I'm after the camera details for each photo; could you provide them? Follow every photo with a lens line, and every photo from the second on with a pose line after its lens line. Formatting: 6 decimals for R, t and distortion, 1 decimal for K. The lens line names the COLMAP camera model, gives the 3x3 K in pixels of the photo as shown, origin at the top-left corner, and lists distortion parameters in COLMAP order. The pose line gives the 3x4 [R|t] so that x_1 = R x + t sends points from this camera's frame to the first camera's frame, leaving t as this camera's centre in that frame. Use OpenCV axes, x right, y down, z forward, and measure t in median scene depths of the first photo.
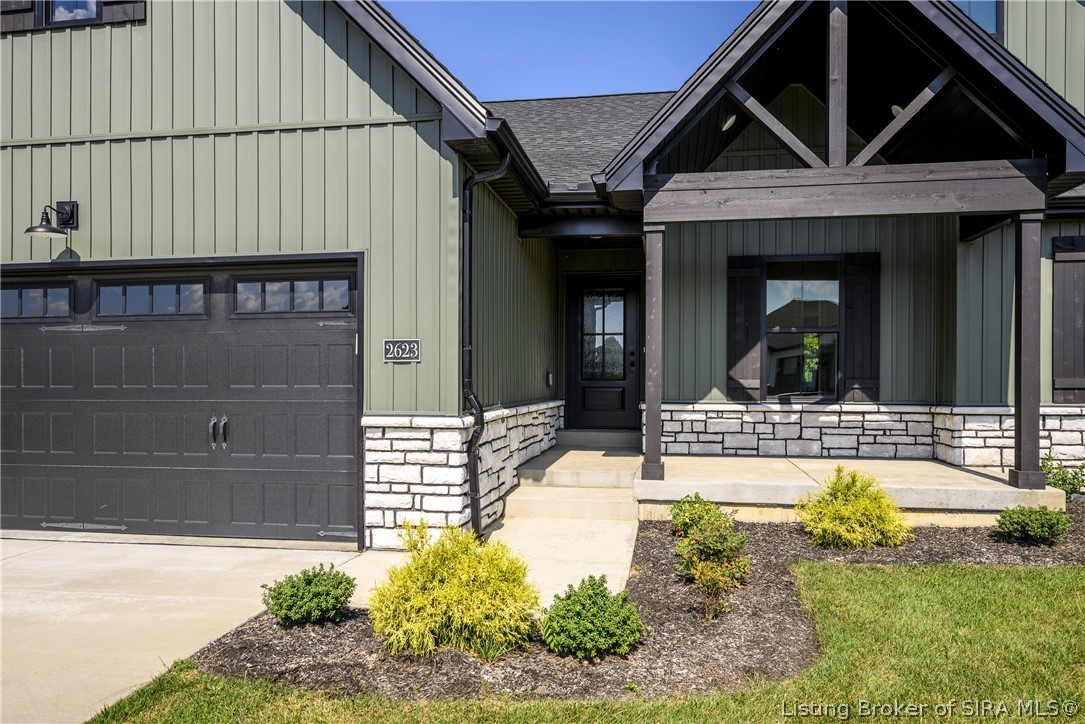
lens RADIAL K [[762.5, 0, 589.2], [0, 762.5, 375.4], [0, 0, 1]] dist [-0.007202, -0.004174]
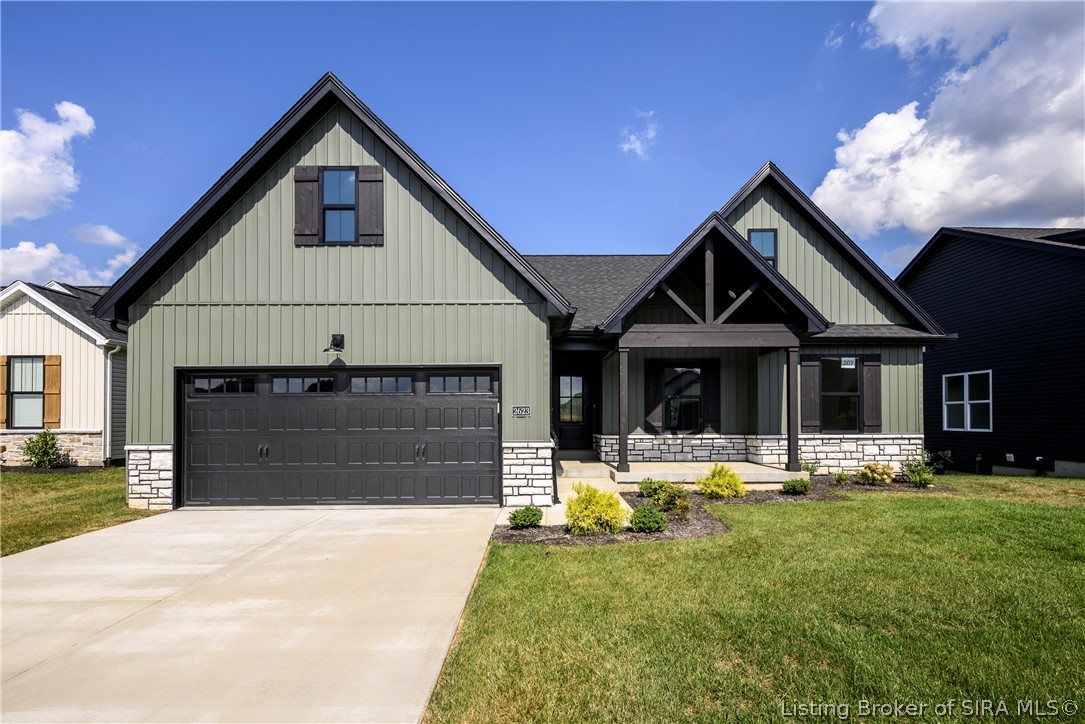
lens RADIAL K [[550.4, 0, 560.9], [0, 550.4, 404.2], [0, 0, 1]] dist [0.002282, 0.004871]
pose [[0.987298, -0.001384, 0.158874, -0.347305], [0.004316, 0.999827, -0.018112, -0.022040], [-0.158822, 0.018567, 0.987133, -0.479826]]
